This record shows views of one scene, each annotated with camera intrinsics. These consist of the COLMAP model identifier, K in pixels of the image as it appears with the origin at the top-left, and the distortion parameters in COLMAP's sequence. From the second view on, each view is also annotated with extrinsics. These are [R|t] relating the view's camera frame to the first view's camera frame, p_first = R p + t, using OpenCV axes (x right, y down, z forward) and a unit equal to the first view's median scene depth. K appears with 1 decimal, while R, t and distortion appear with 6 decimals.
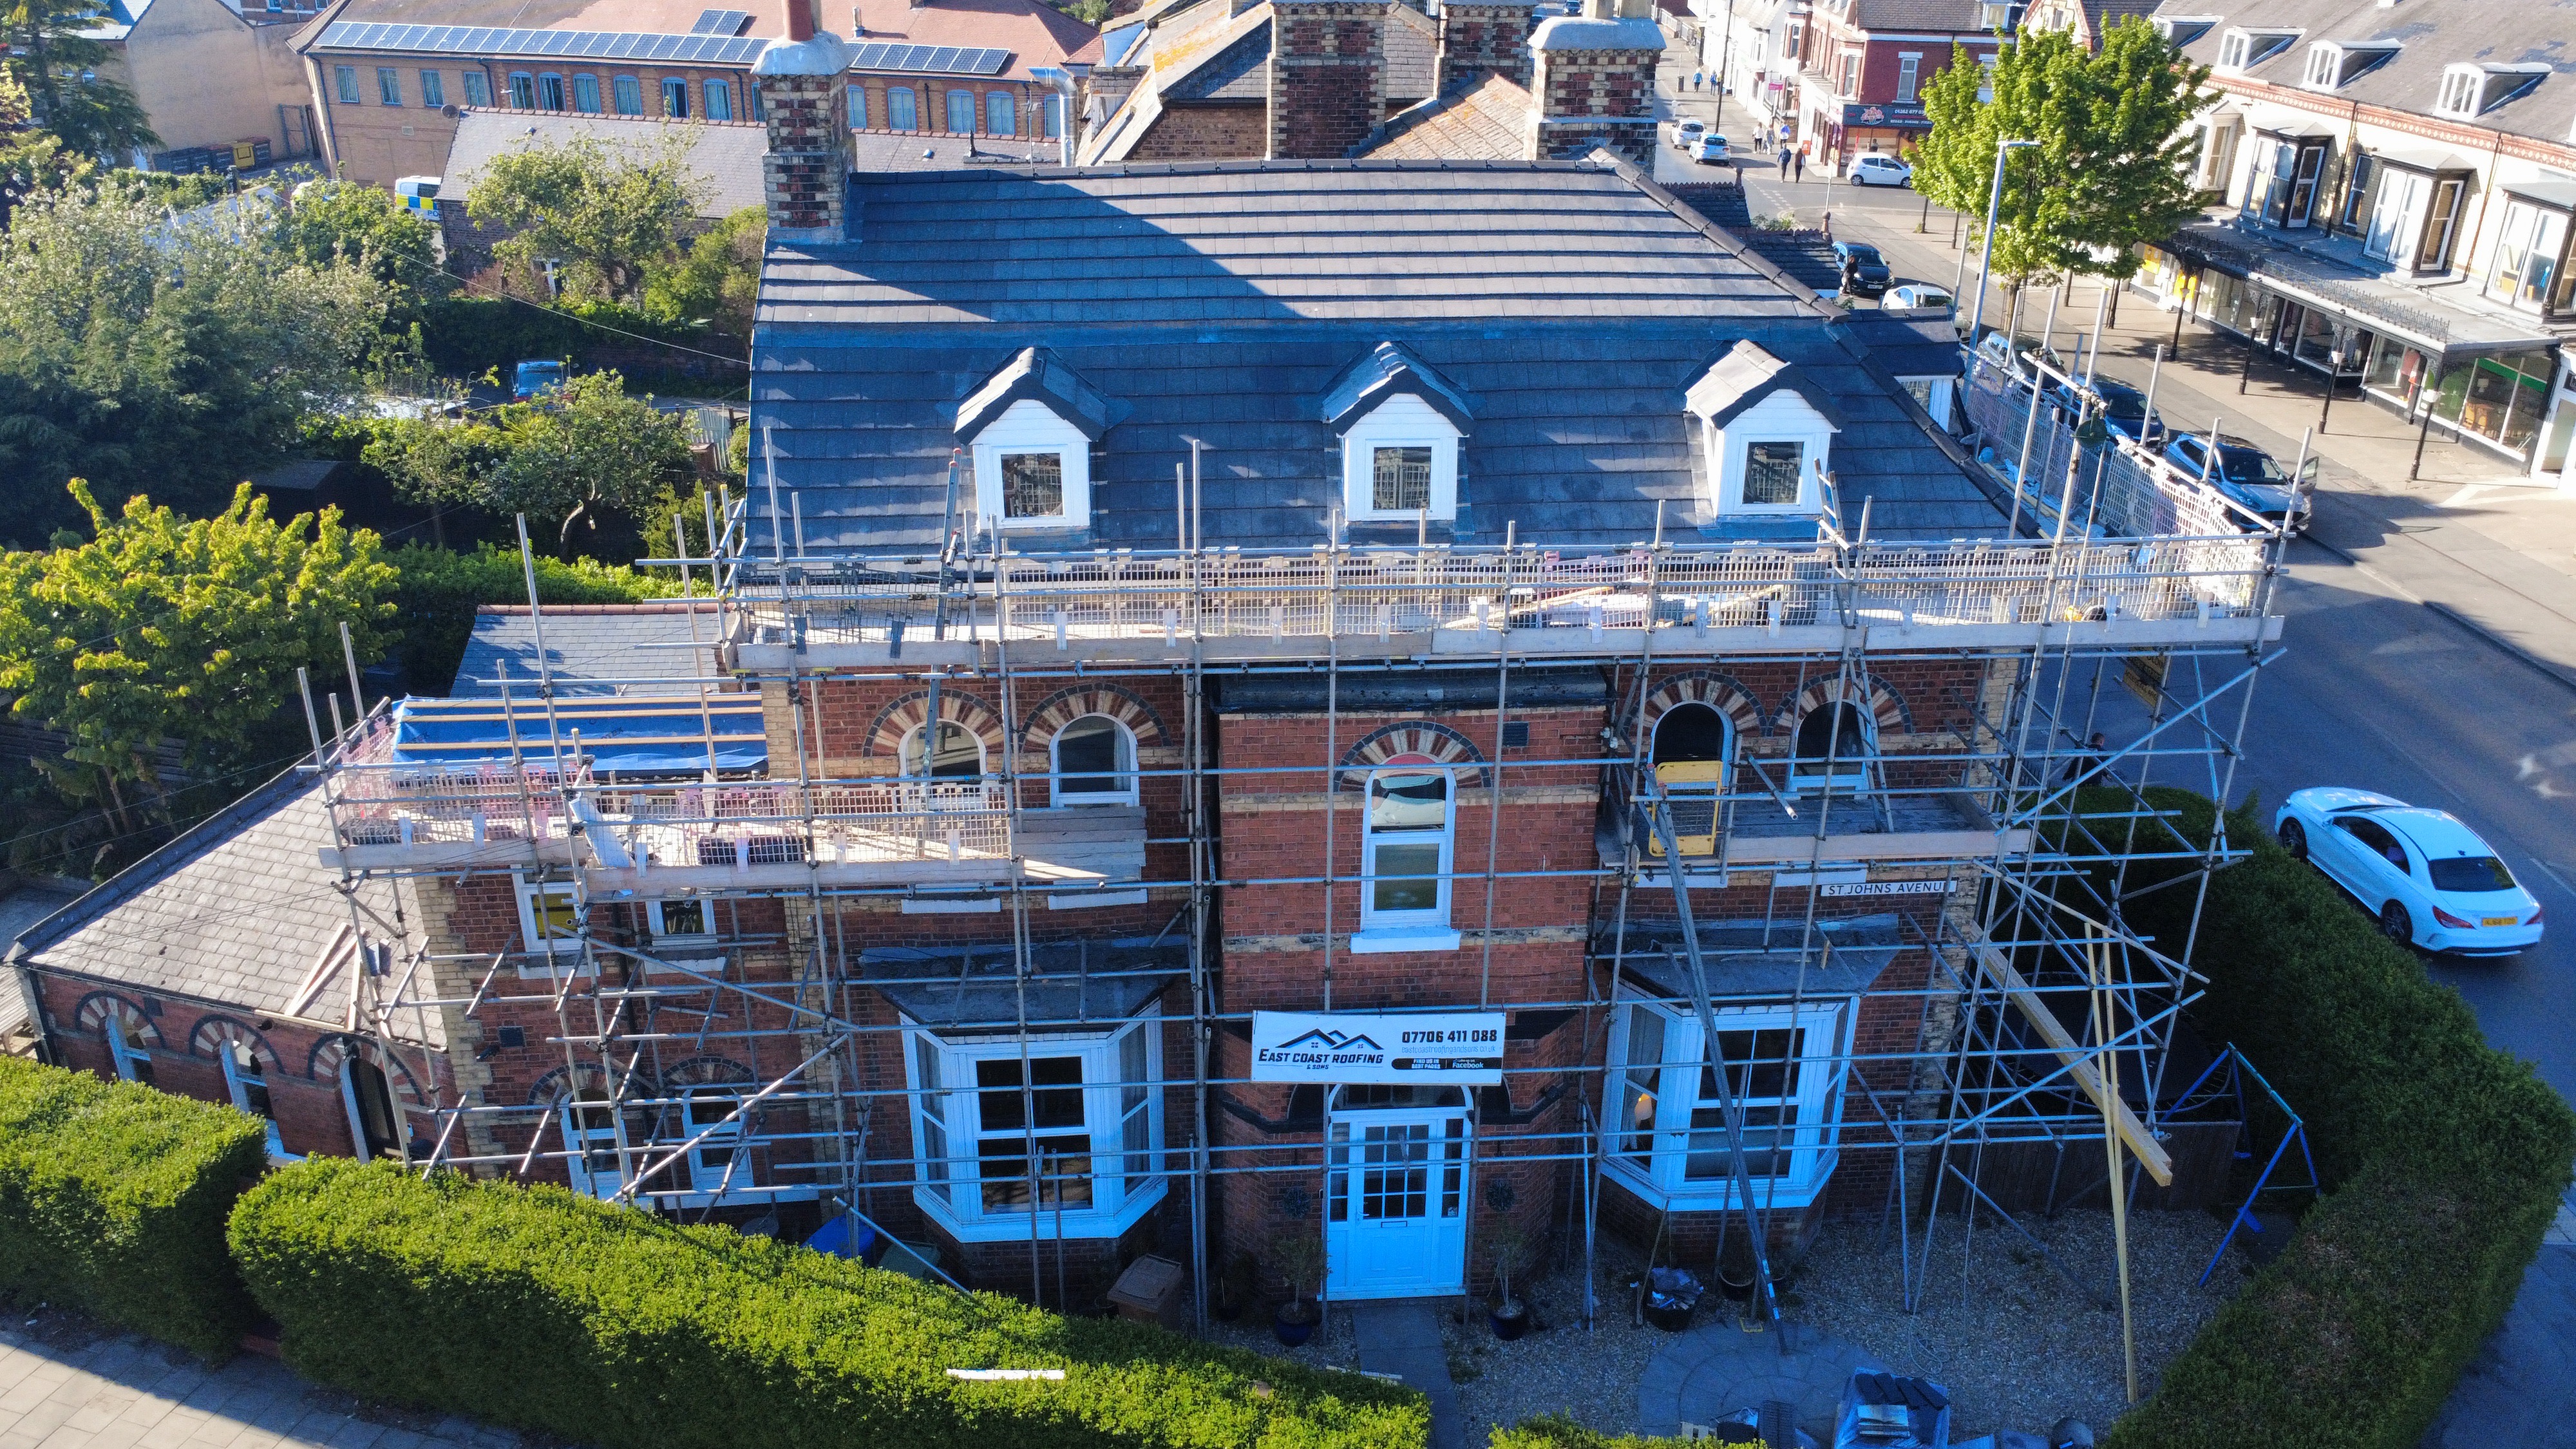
lens RADIAL K [[1914.8, 0, 1281.4], [0, 1914.8, 724.7], [0, 0, 1]] dist [-0.001501, 0.000265]
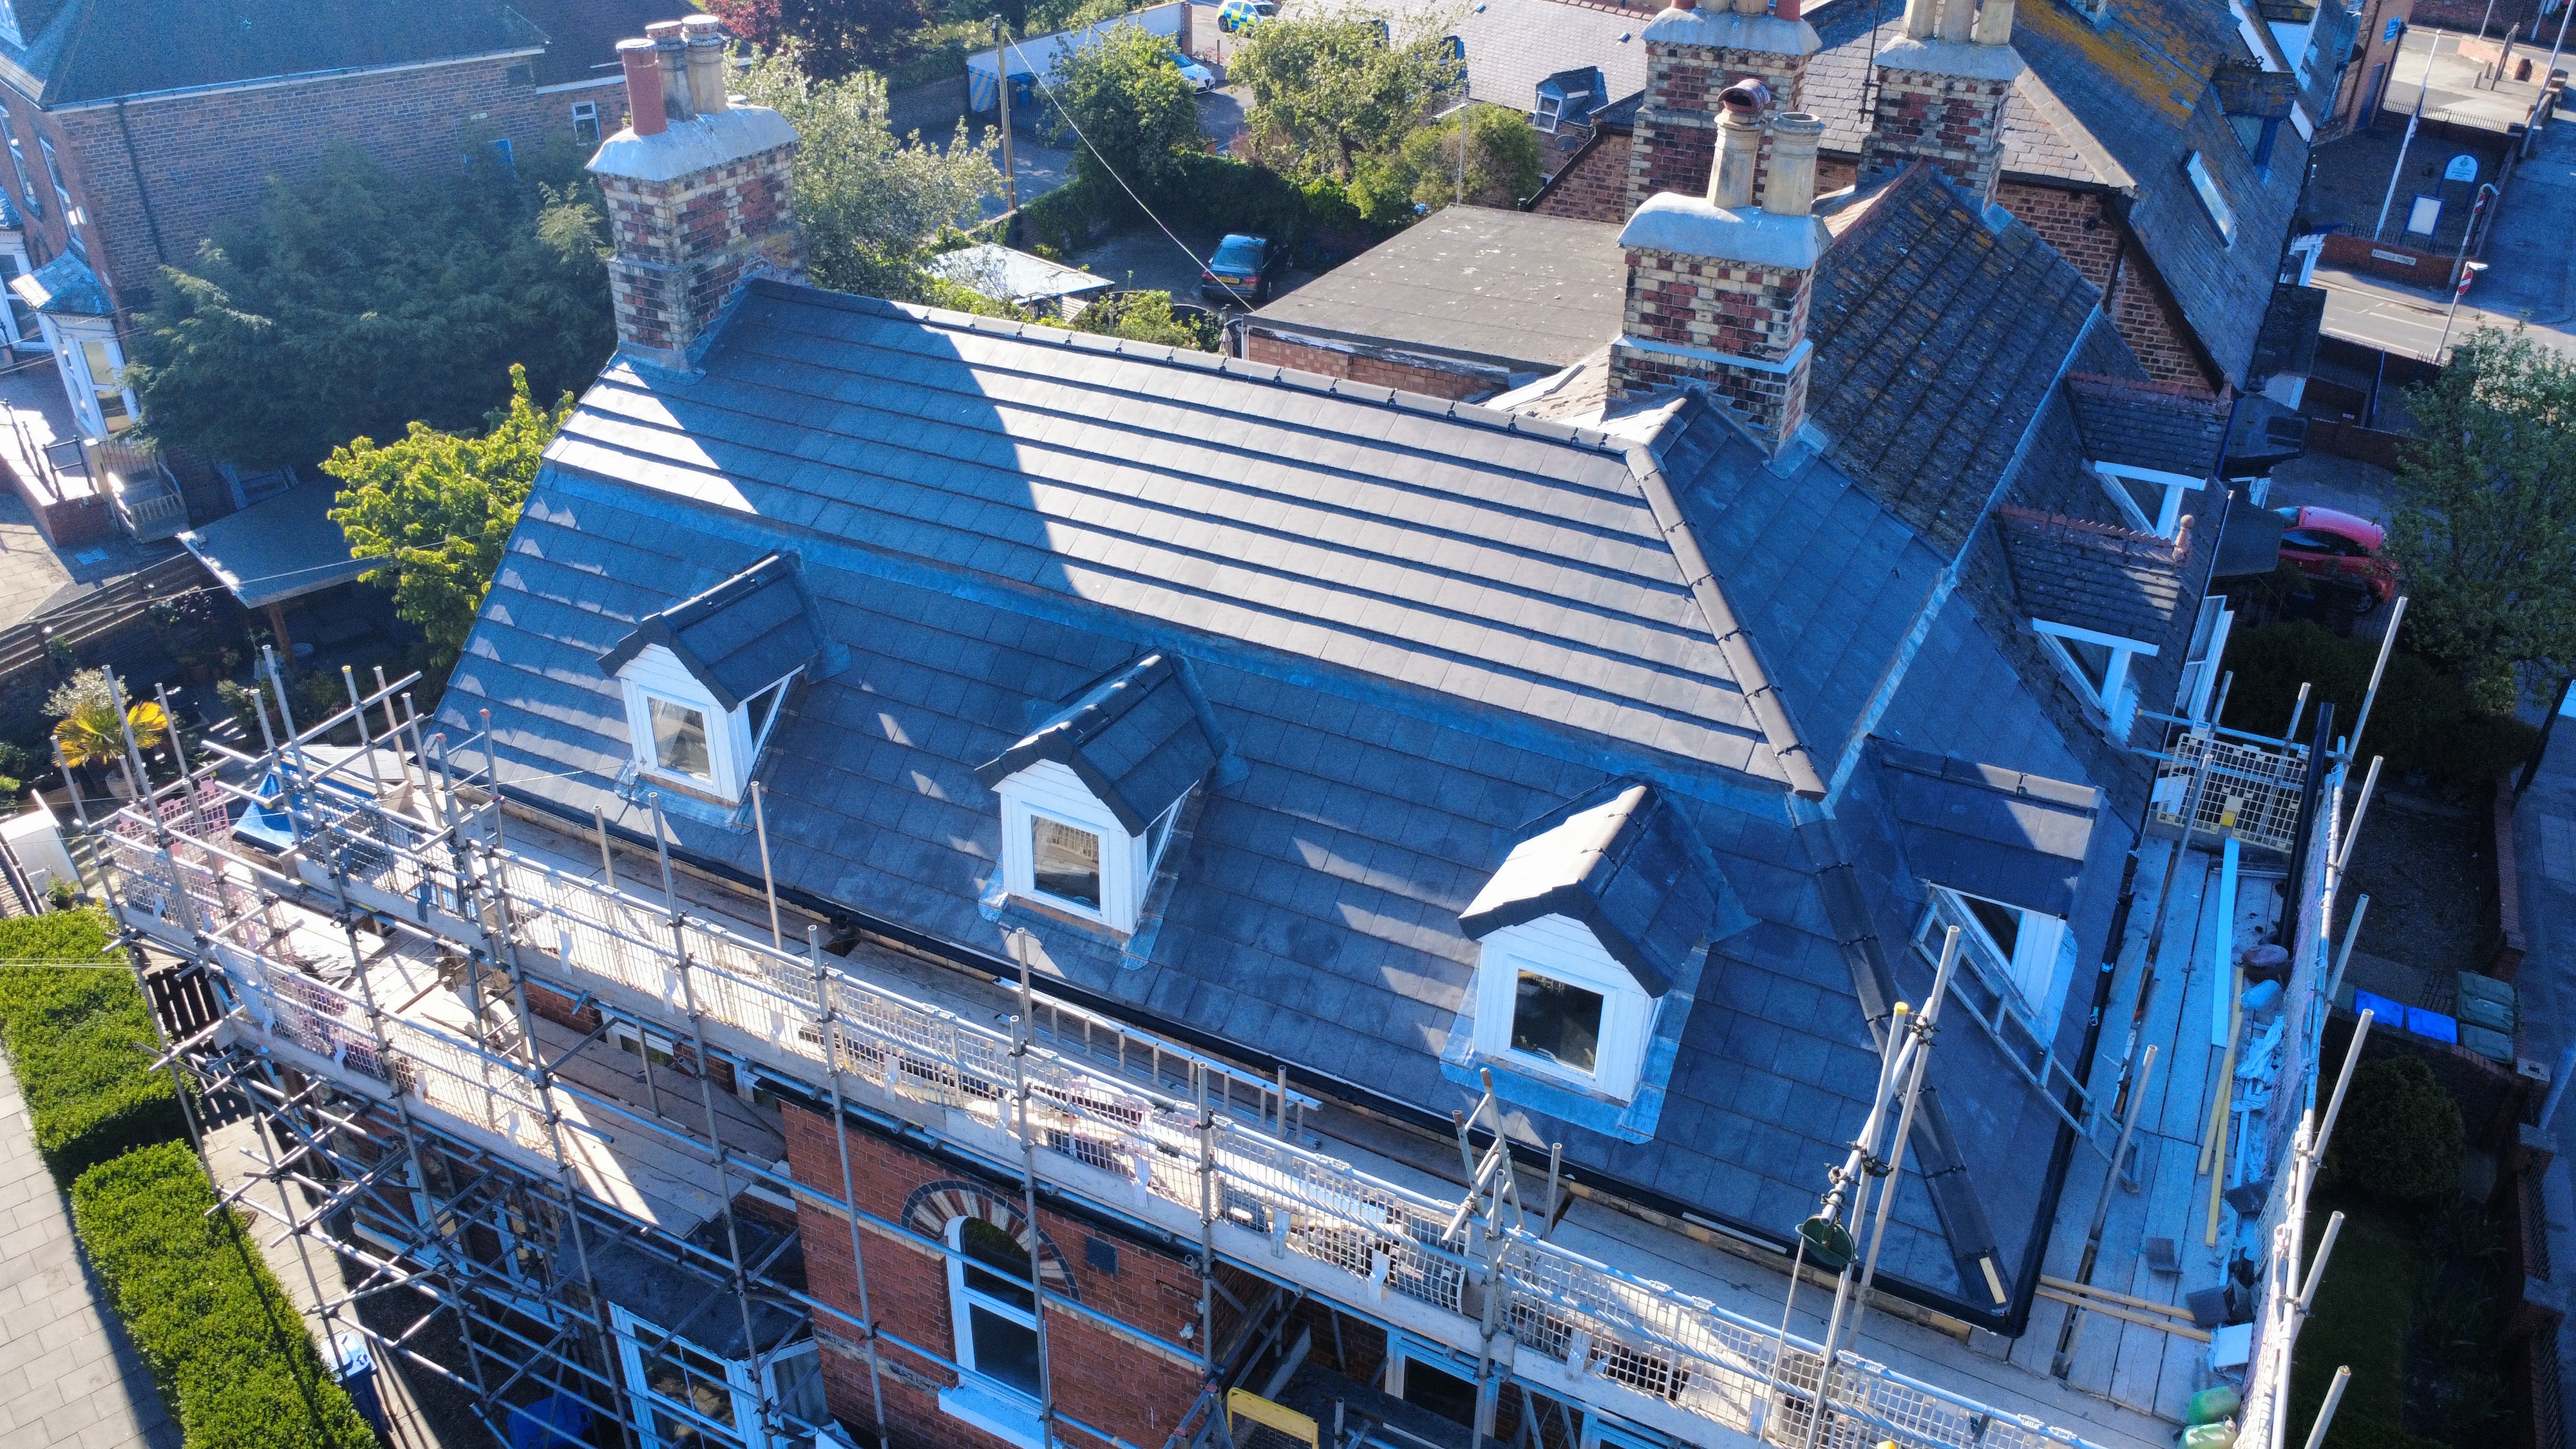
lens RADIAL K [[1914.8, 0, 1289.3], [0, 1914.8, 727.2], [0, 0, 1]] dist [-0.001501, 0.000265]
pose [[0.849854, 0.269160, -0.453101, 0.384877], [-0.223900, 0.962698, 0.151926, -0.262967], [0.477092, -0.027666, 0.878418, 0.346829]]
